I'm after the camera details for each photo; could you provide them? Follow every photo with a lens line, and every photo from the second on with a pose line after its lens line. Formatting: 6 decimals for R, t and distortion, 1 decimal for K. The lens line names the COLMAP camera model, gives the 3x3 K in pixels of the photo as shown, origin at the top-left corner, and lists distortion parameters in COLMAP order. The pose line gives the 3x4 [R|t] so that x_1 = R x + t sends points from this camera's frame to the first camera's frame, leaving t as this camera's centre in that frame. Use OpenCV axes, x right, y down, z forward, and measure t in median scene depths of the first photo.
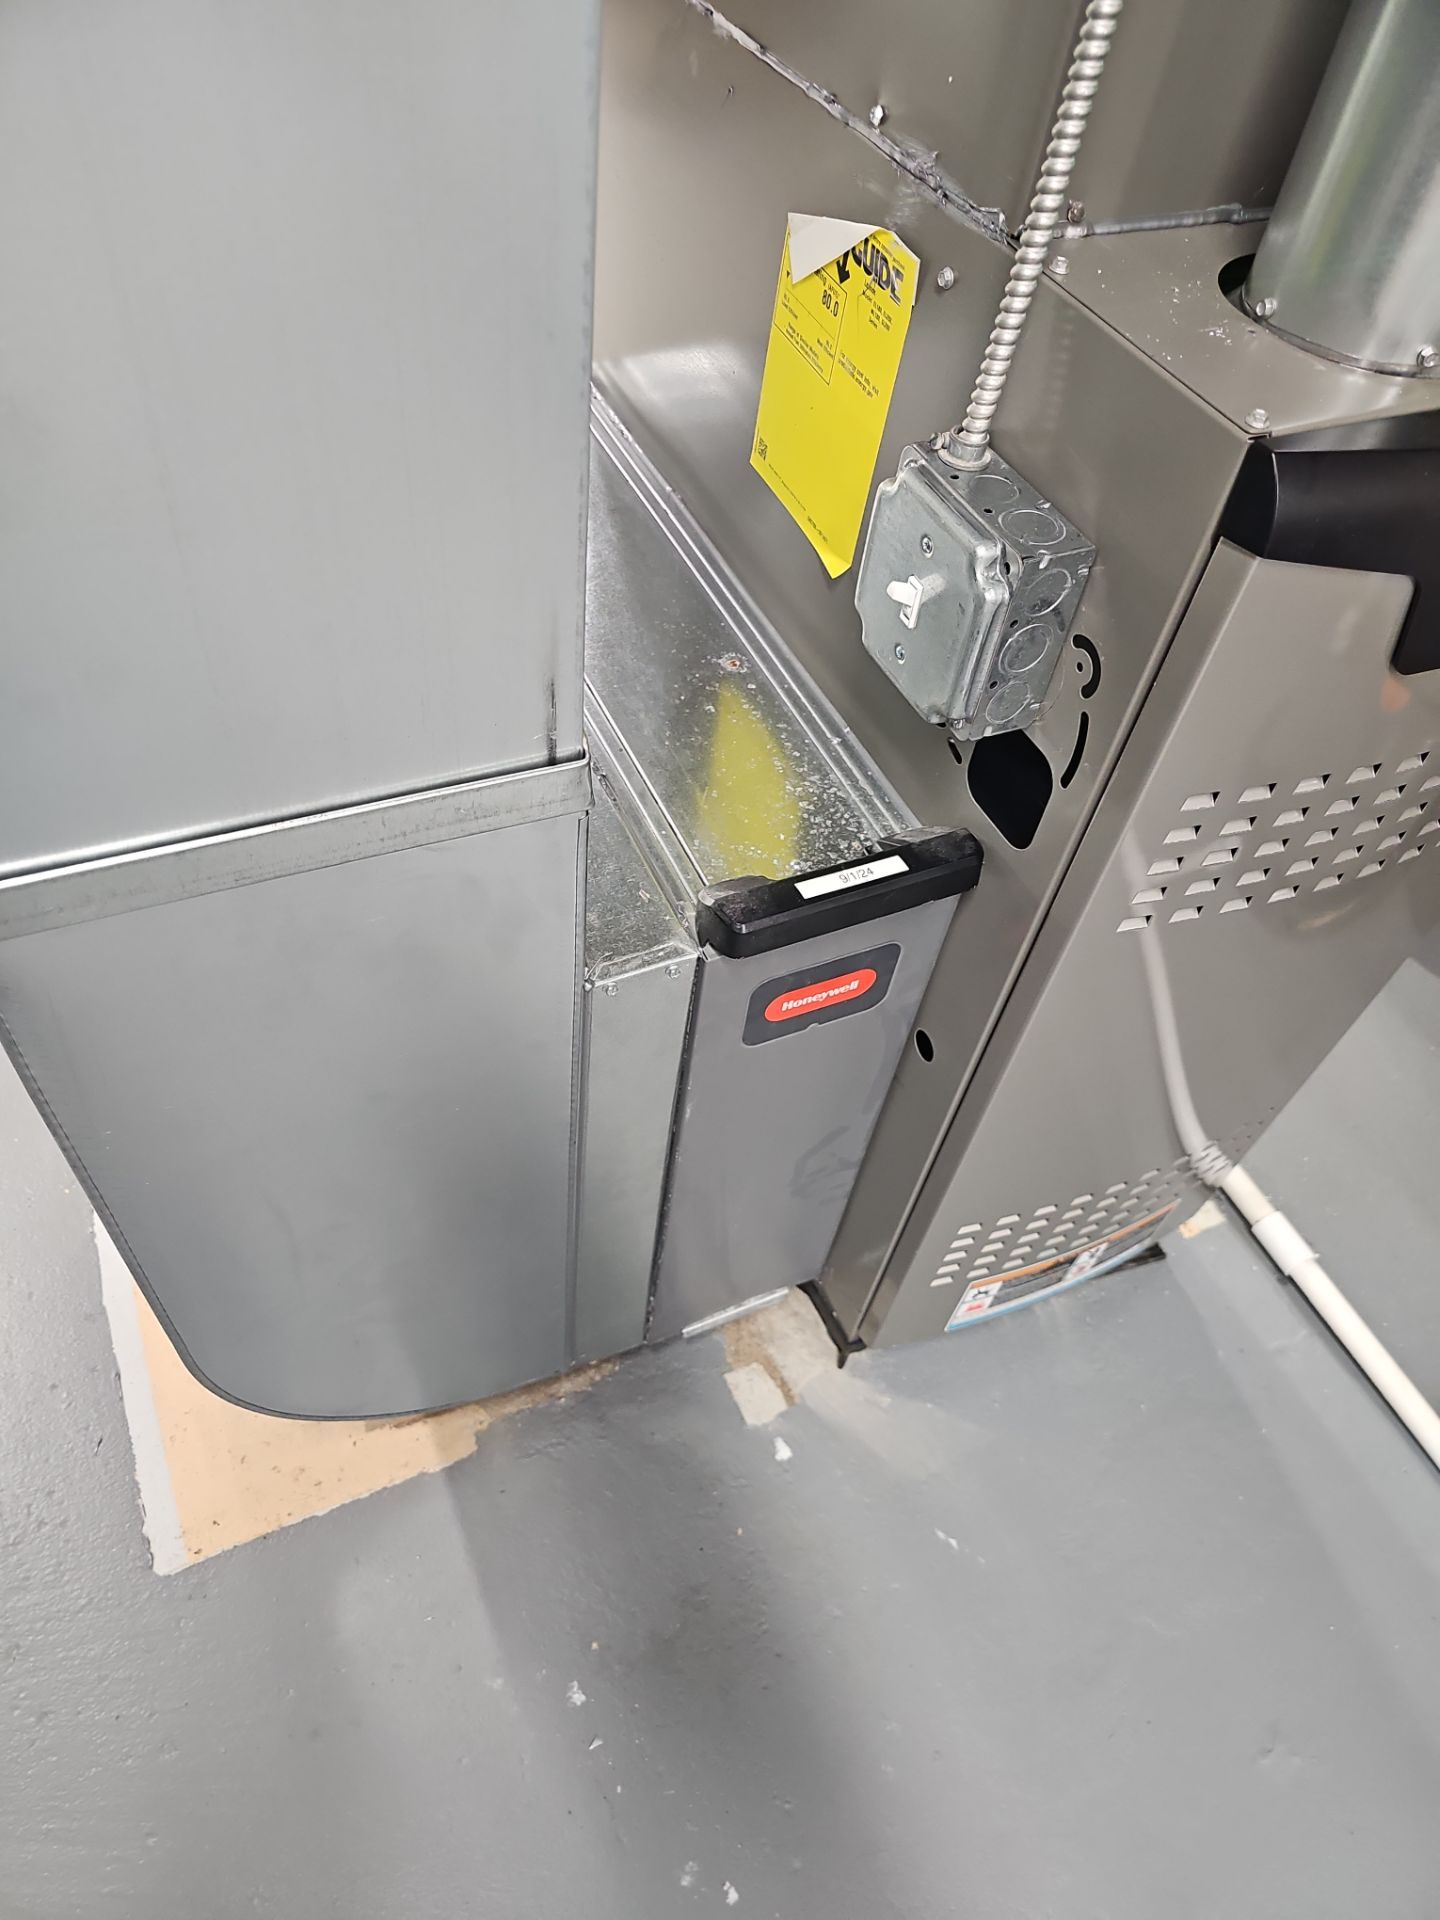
lens RADIAL K [[1274.8, 0, 710.5], [0, 1274.8, 967.1], [0, 0, 1]] dist [0.062698, -0.069748]
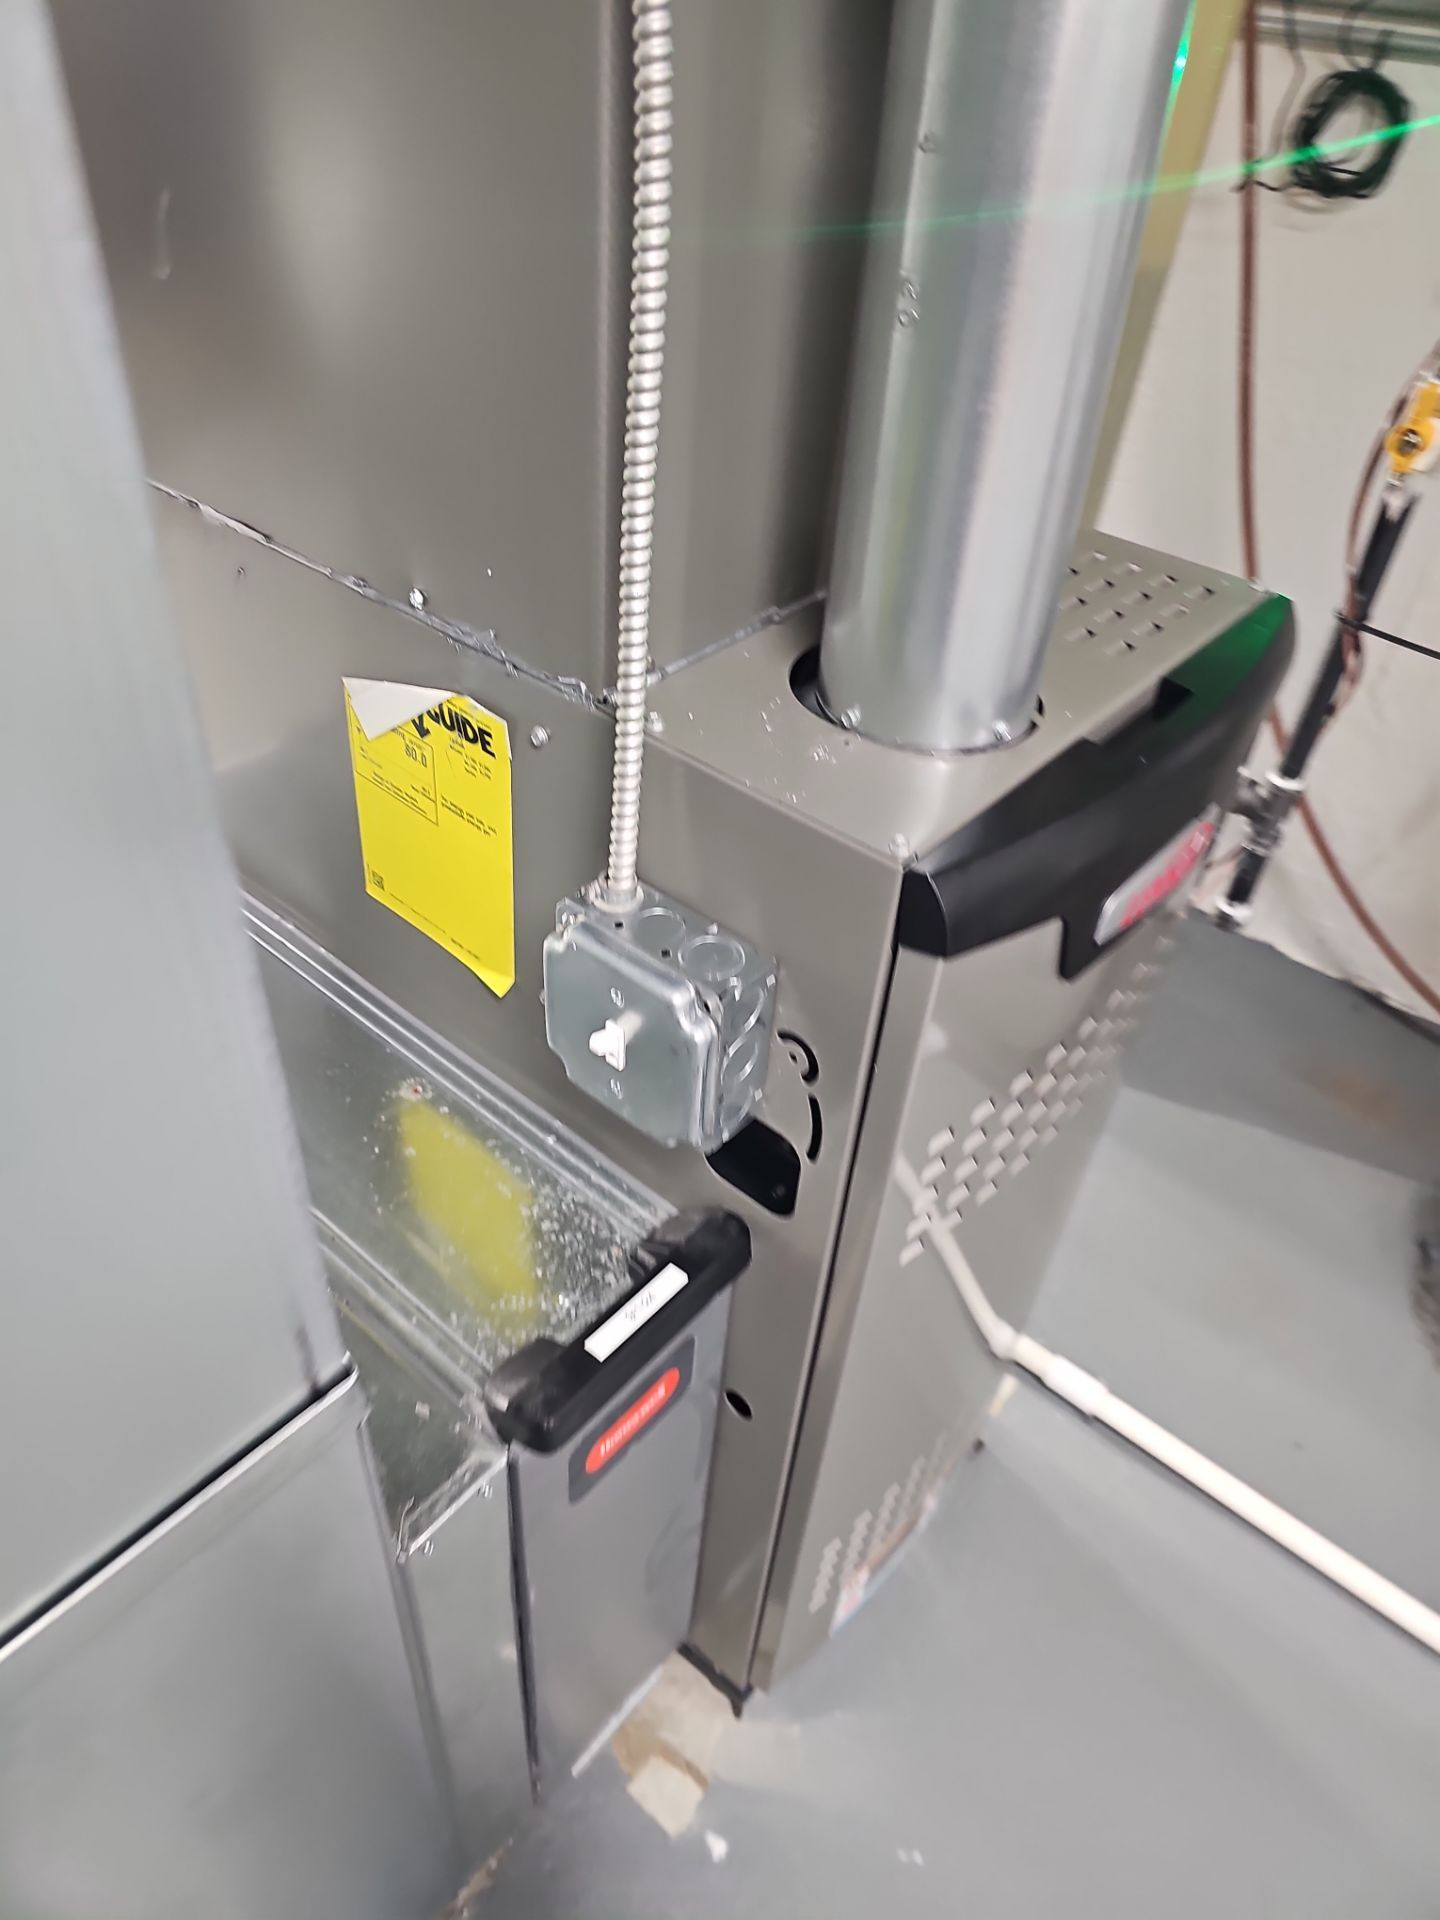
lens RADIAL K [[1274.8, 0, 710.5], [0, 1274.8, 967.1], [0, 0, 1]] dist [0.062698, -0.069748]
pose [[0.908854, -0.303800, 0.285815, -0.032519], [0.339964, 0.936537, -0.085571, -0.207422], [-0.241680, 0.174939, 0.954457, 0.039796]]
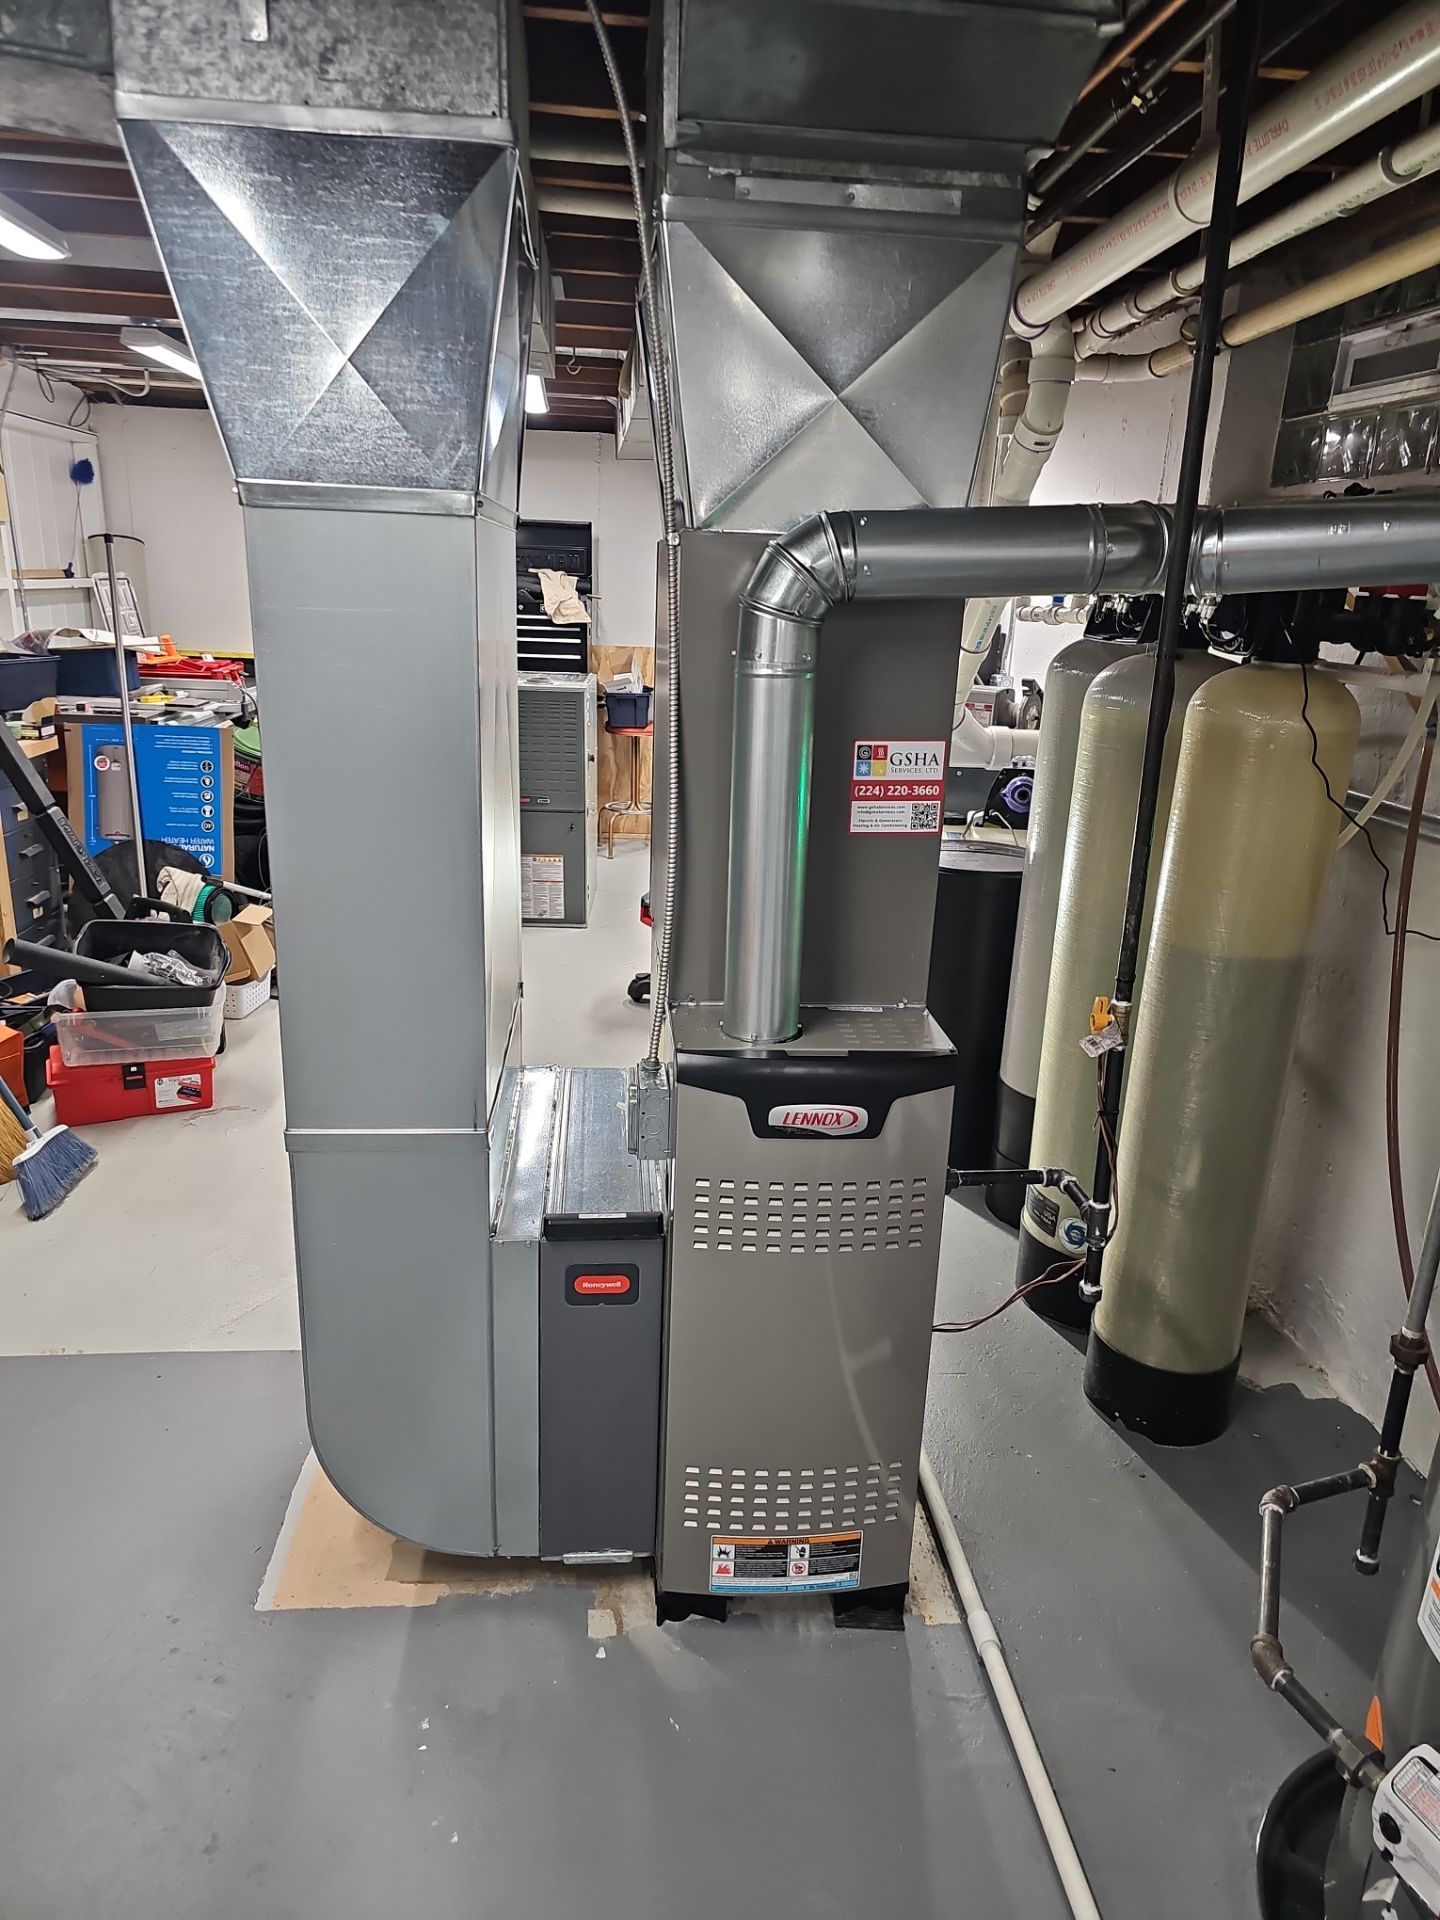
lens RADIAL K [[1305.6, 0, 720.3], [0, 1305.6, 992.3], [0, 0, 1]] dist [0.036895, -0.001407]
pose [[0.939192, 0.047626, -0.340074, 1.184982], [-0.229586, 0.823542, -0.518719, 0.848093], [0.255361, 0.565253, 0.784398, -1.208280]]
